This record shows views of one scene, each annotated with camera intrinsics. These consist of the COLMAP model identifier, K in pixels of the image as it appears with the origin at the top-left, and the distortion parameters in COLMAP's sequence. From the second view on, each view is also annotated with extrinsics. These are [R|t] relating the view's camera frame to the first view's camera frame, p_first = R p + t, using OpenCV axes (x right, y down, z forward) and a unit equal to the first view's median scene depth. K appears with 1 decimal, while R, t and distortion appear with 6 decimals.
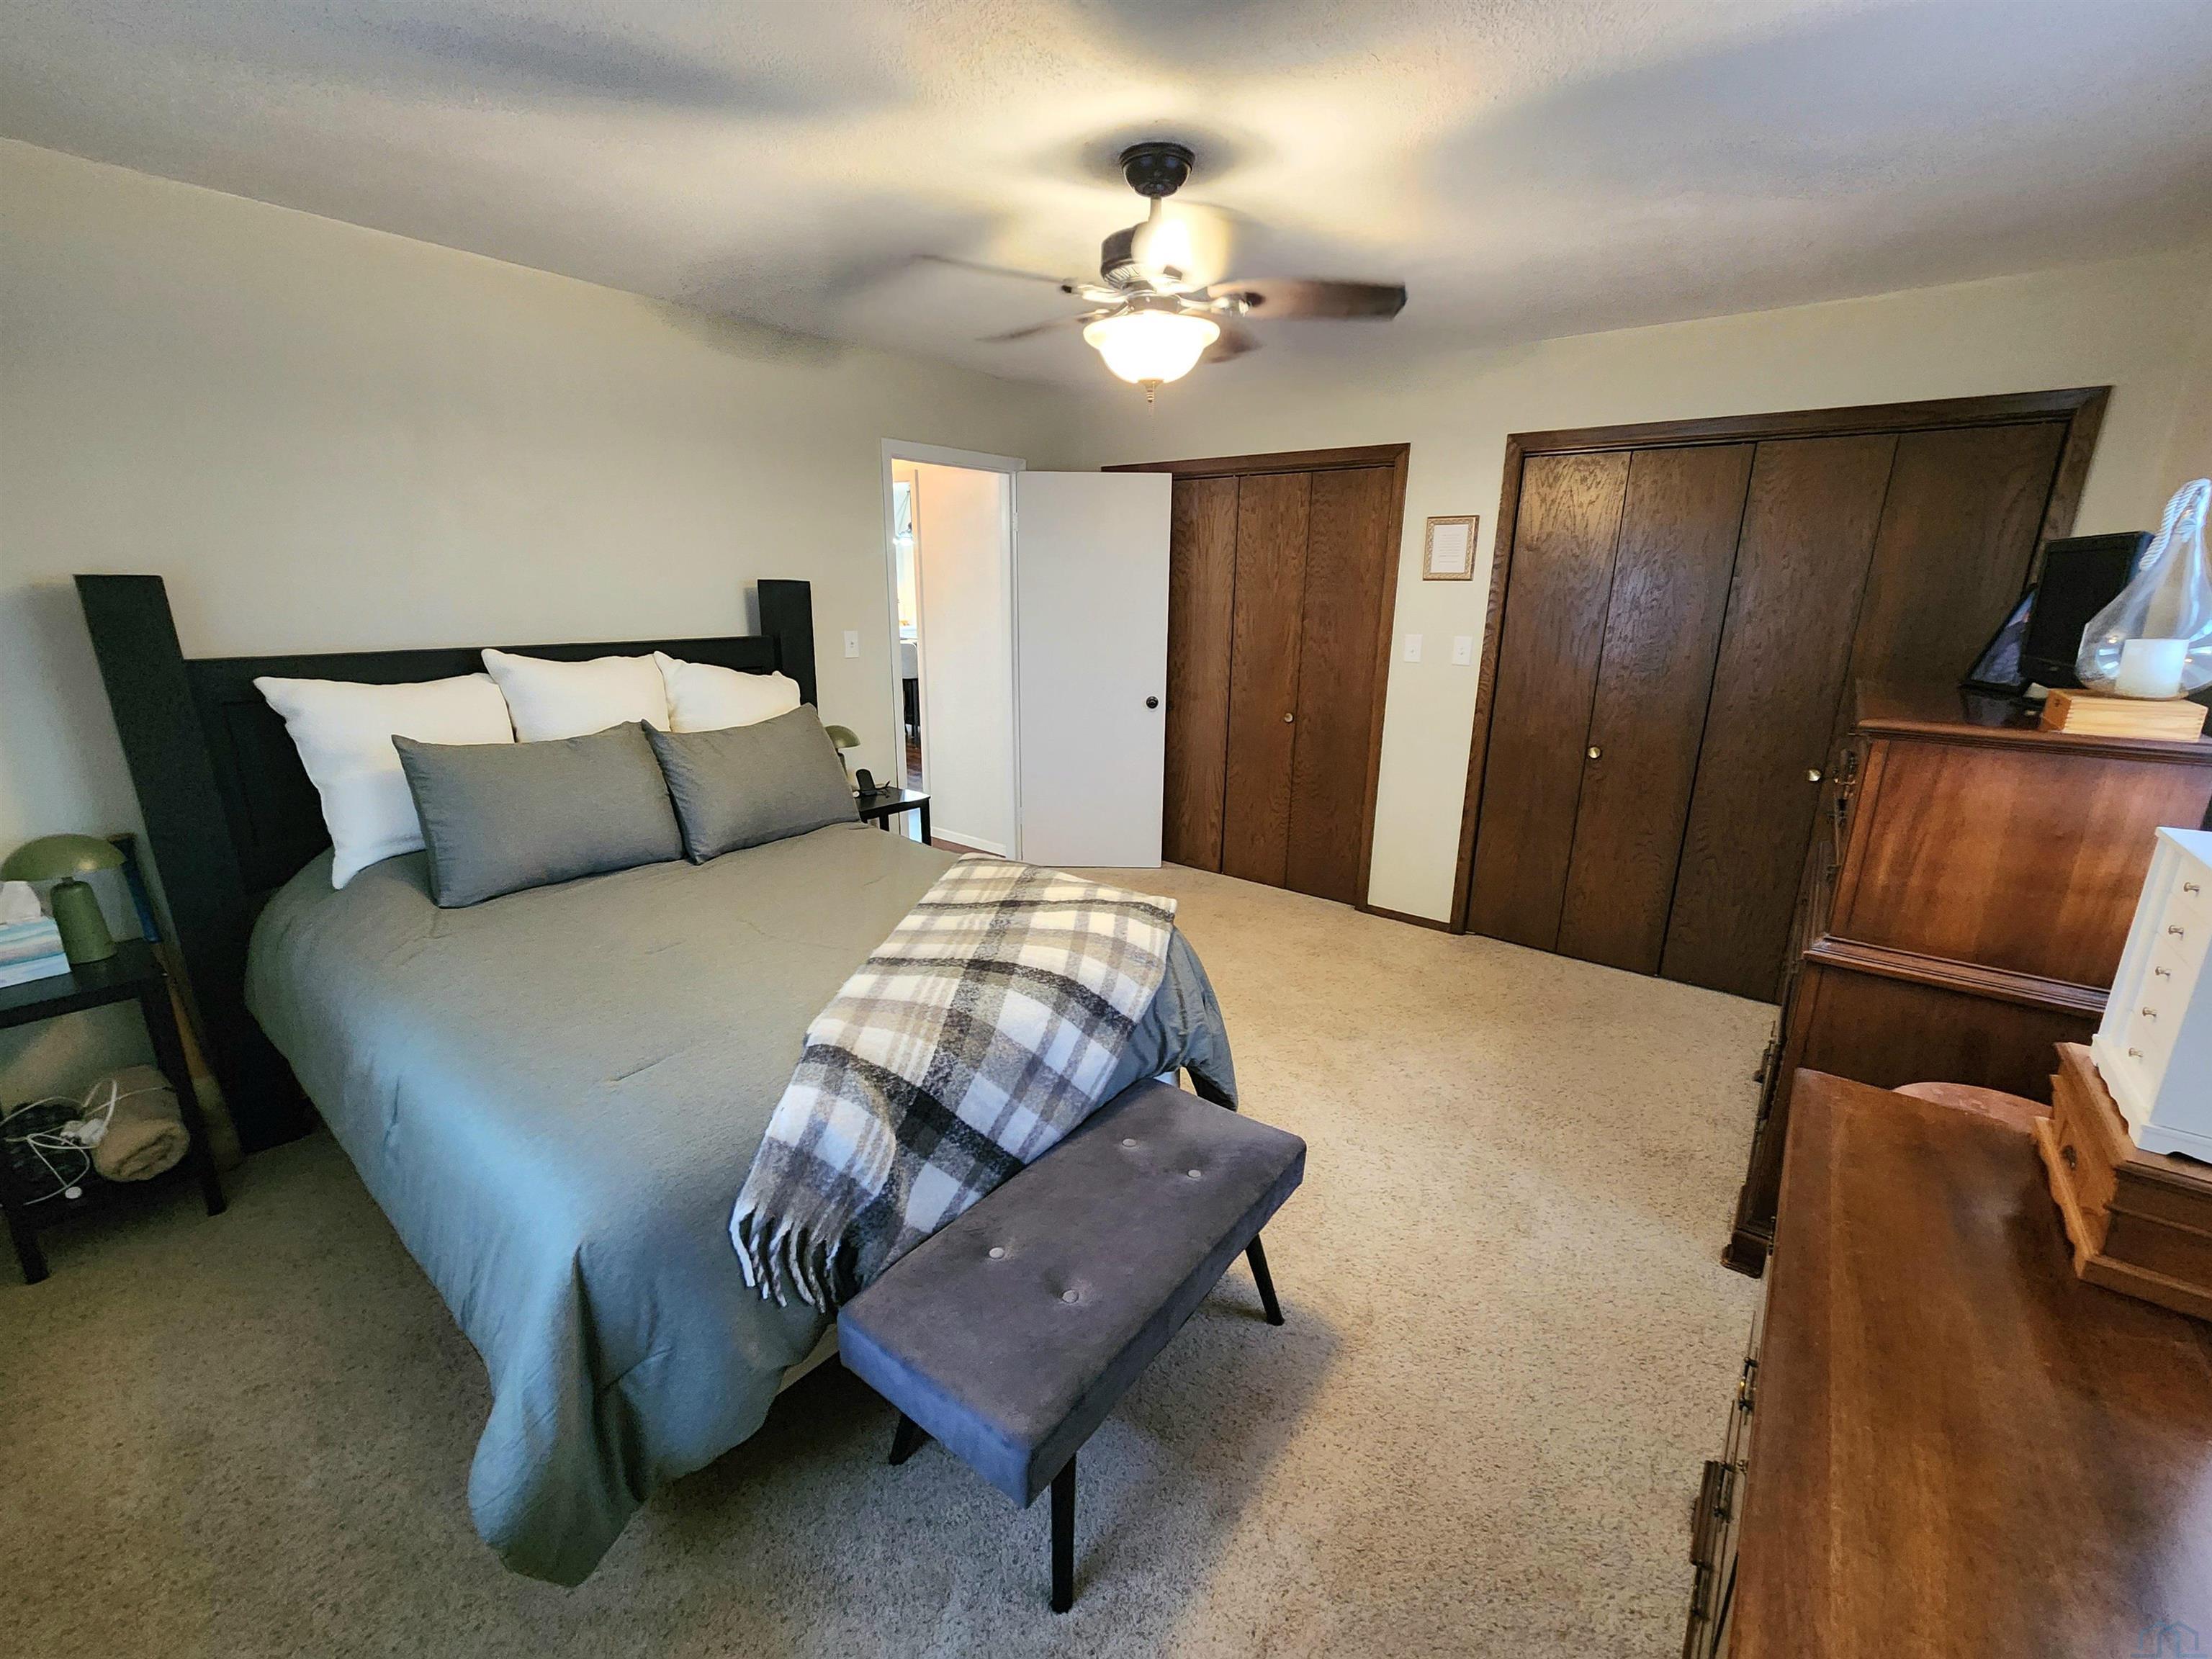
lens RADIAL K [[906.3, 0, 1114.1], [0, 906.3, 824.0], [0, 0, 1]] dist [-0.001760, -0.000199]
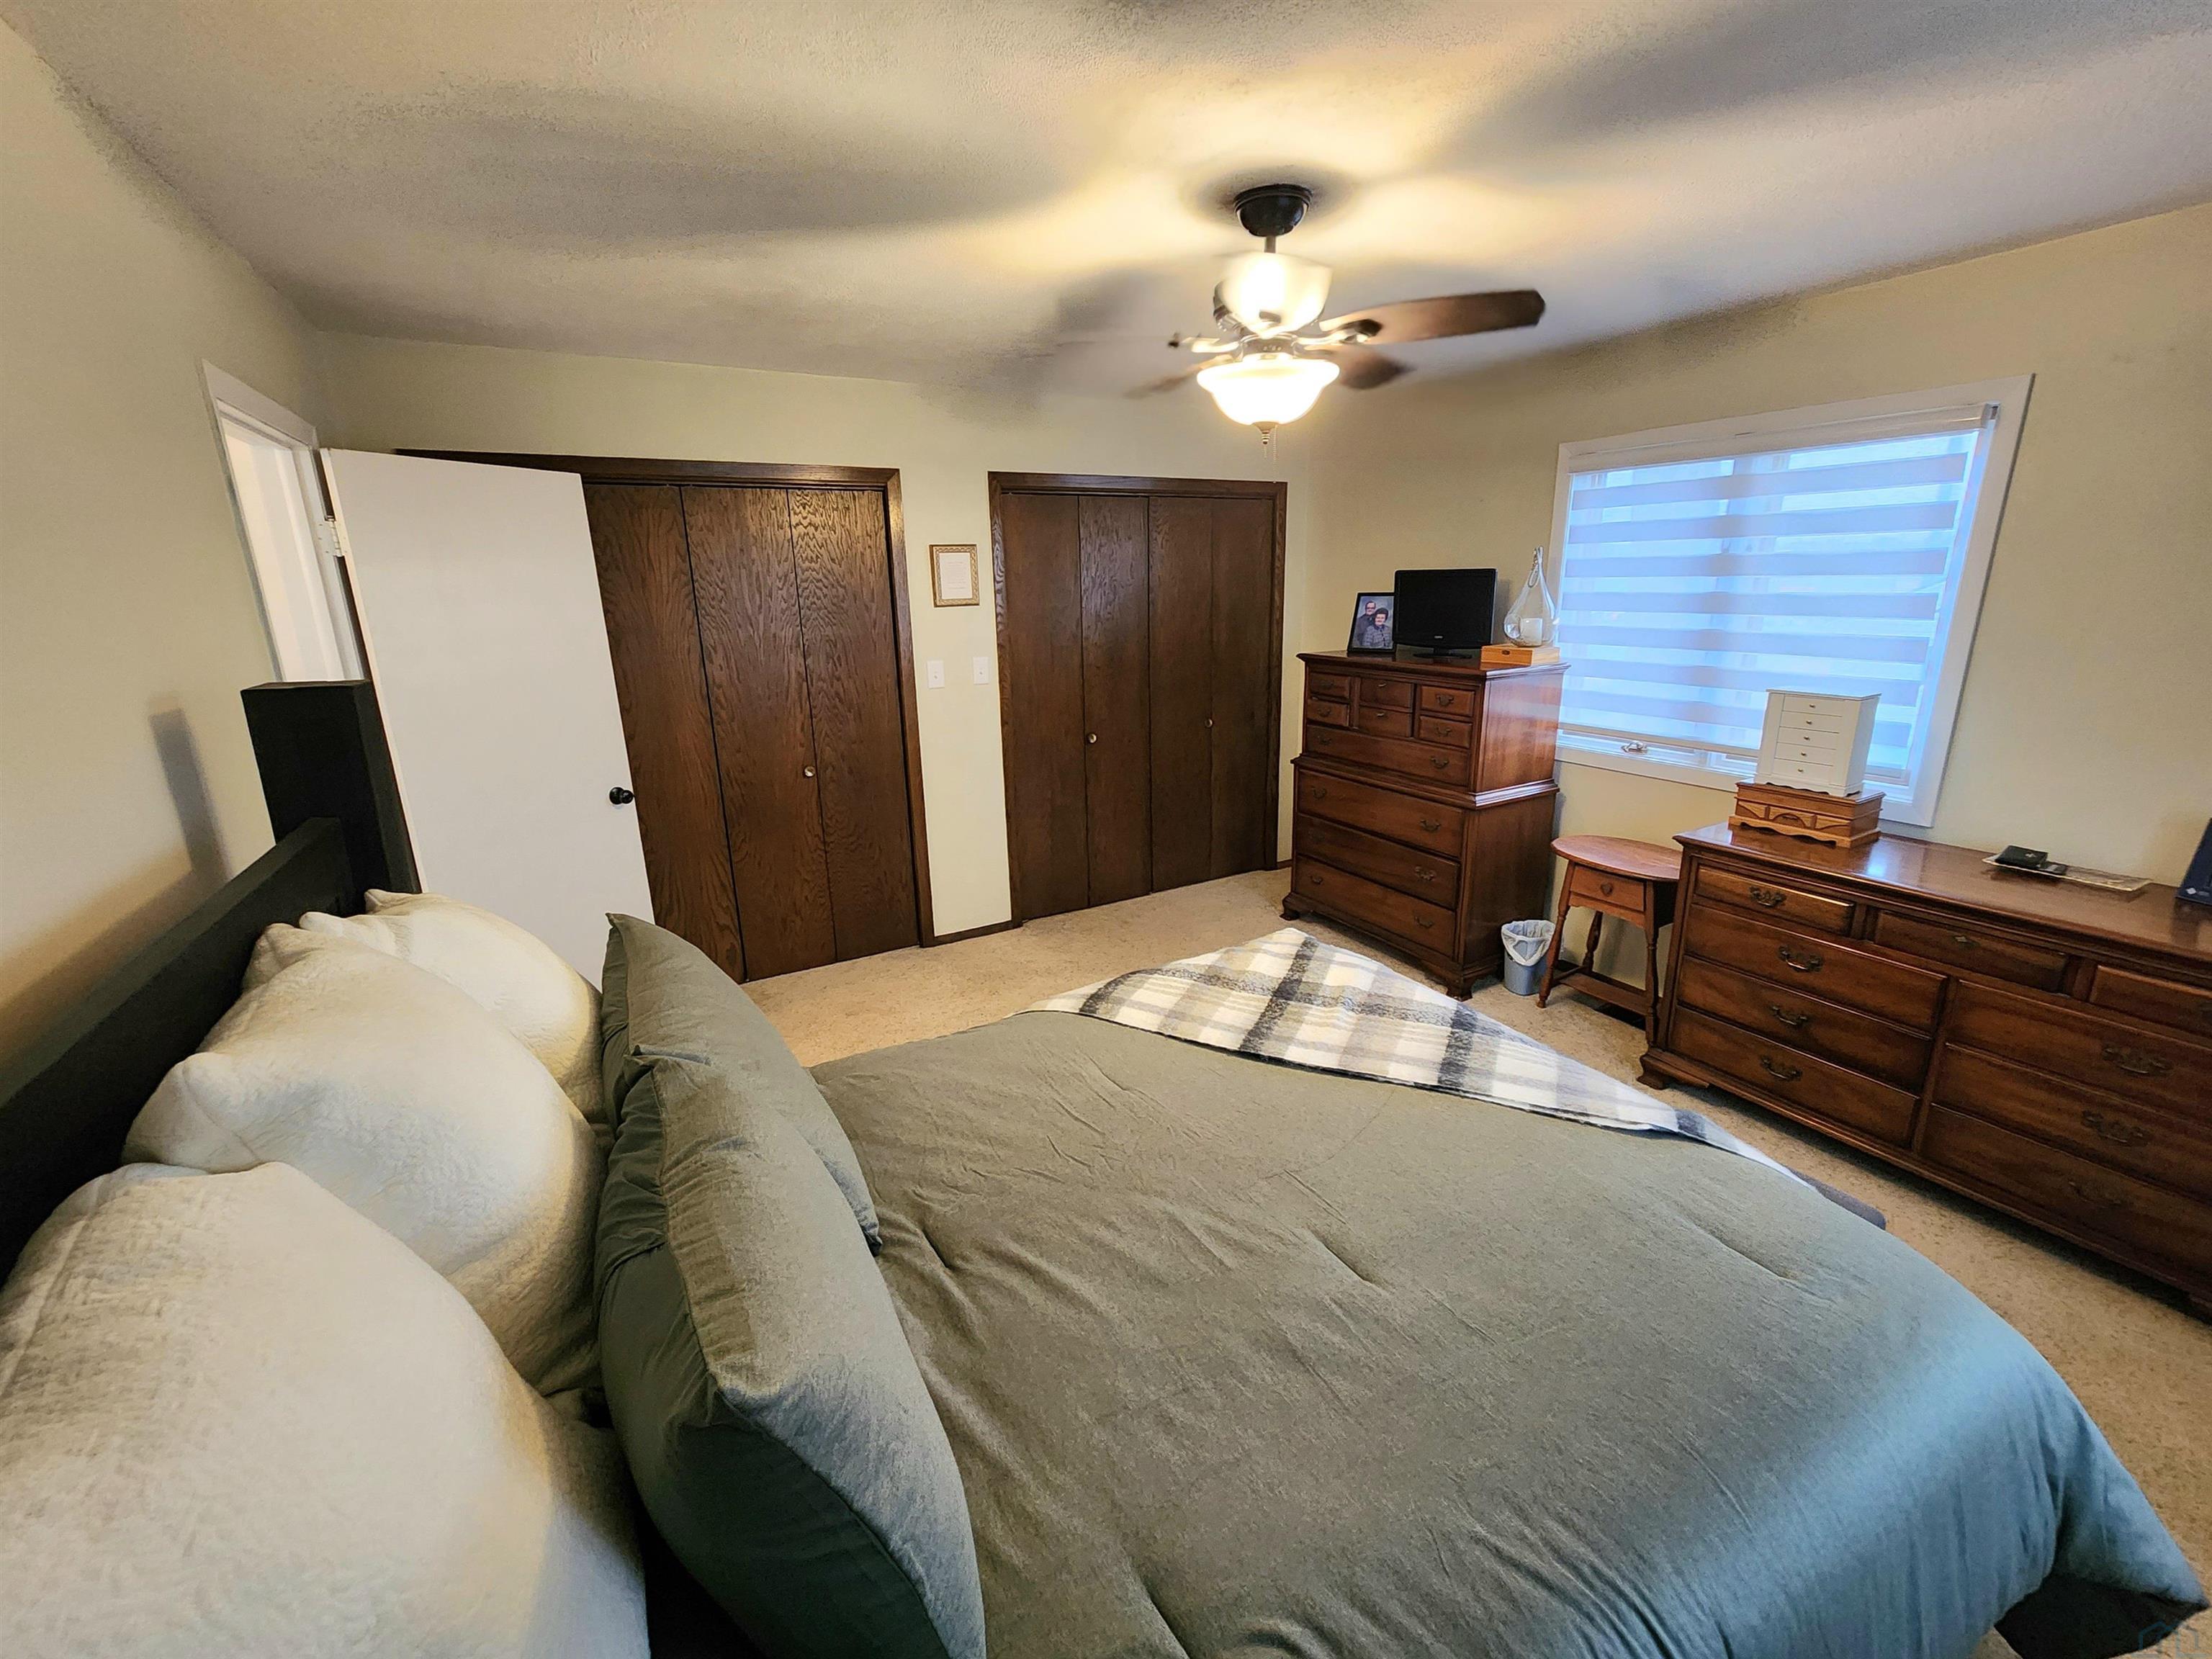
lens RADIAL K [[906.3, 0, 1114.0], [0, 906.3, 822.2], [0, 0, 1]] dist [-0.001760, -0.000199]
pose [[0.372620, -0.260912, 0.890550, -0.551888], [0.268048, 0.949016, 0.165885, -0.157605], [-0.888428, 0.176898, 0.423560, 0.444452]]
